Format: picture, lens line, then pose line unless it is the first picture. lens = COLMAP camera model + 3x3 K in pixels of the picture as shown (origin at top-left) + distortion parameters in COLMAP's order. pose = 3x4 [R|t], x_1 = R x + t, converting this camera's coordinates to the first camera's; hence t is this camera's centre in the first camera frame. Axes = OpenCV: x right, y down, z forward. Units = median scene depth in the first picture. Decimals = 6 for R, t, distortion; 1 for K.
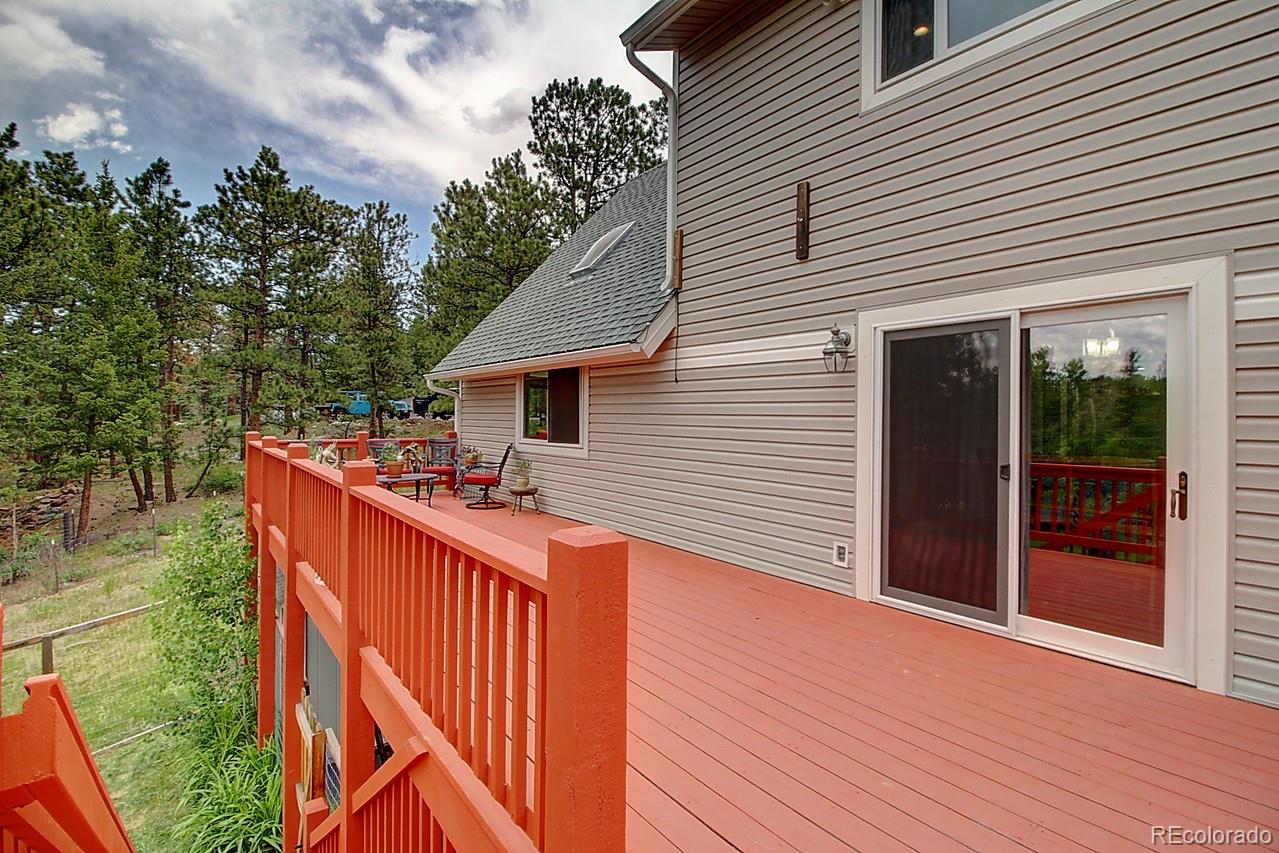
lens RADIAL K [[595.2, 0, 646.0], [0, 595.2, 417.3], [0, 0, 1]] dist [-0.011996, -0.005701]
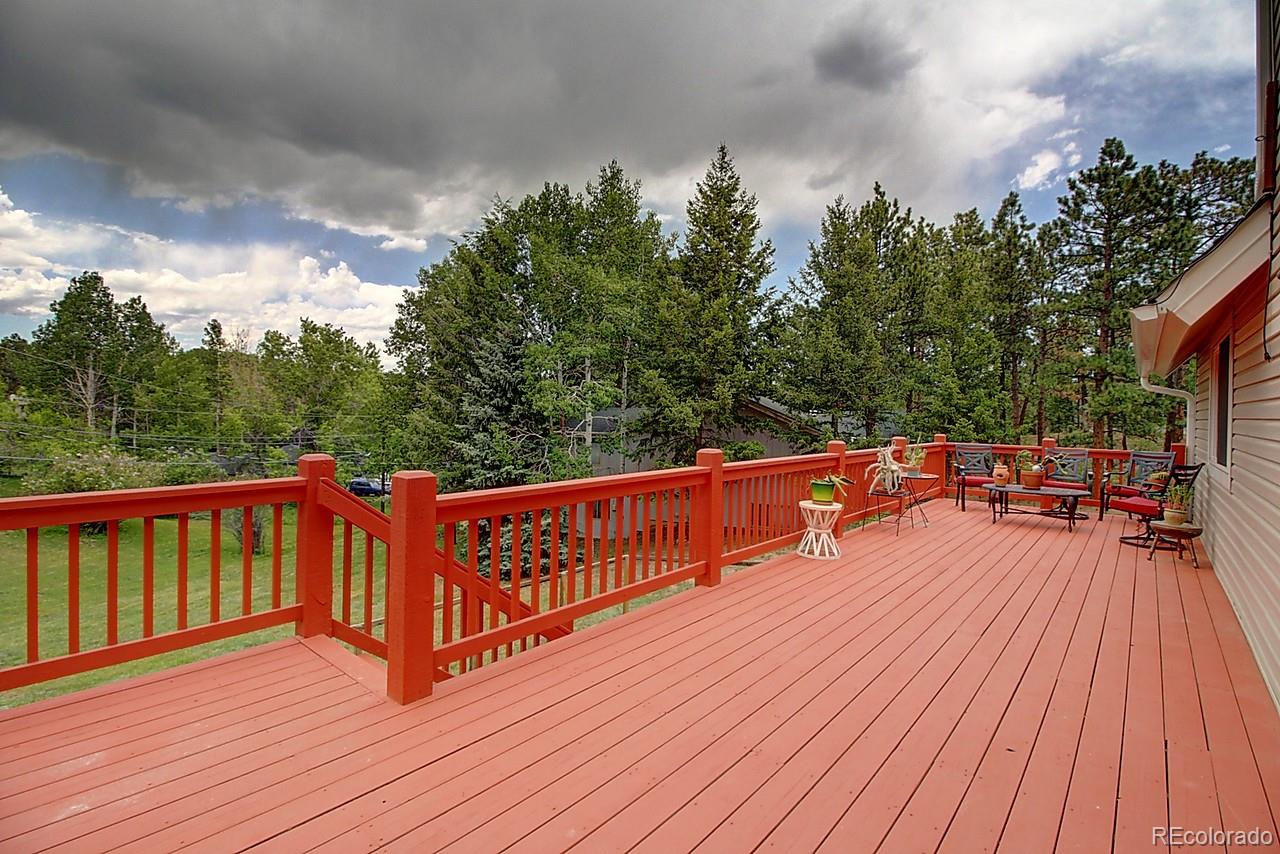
lens RADIAL K [[595.6, 0, 647.4], [0, 595.6, 419.9], [0, 0, 1]] dist [-0.011996, -0.005701]
pose [[0.198945, 0.006697, -0.979988, 0.138120], [-0.015934, 0.999867, 0.003599, 0.001172], [0.979881, 0.014899, 0.199025, 0.092768]]
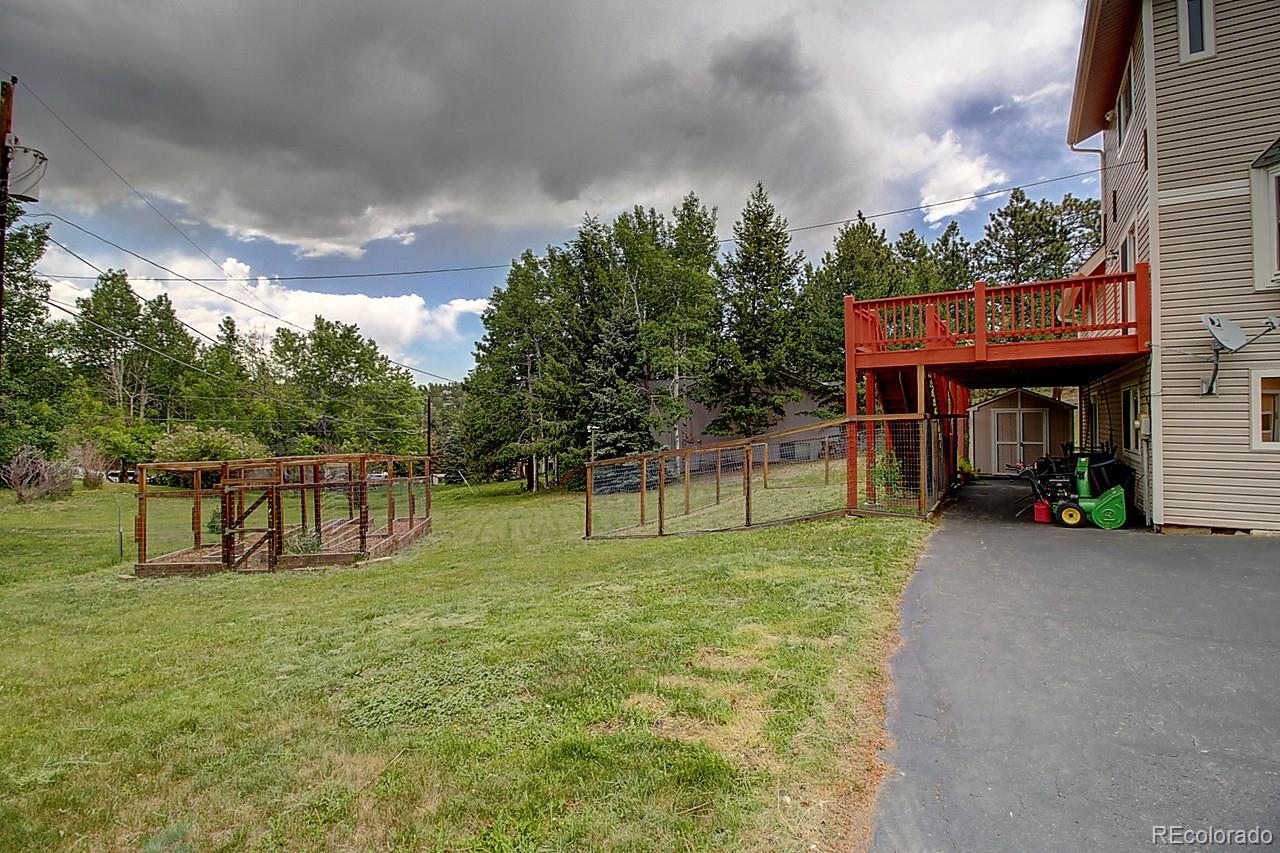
lens RADIAL K [[595.6, 0, 643.6], [0, 595.6, 421.5], [0, 0, 1]] dist [-0.011996, -0.005701]
pose [[0.331258, -0.009327, -0.943494, 0.427015], [0.008486, 0.999940, -0.006906, 0.120326], [0.943502, -0.005719, 0.331317, -0.356501]]
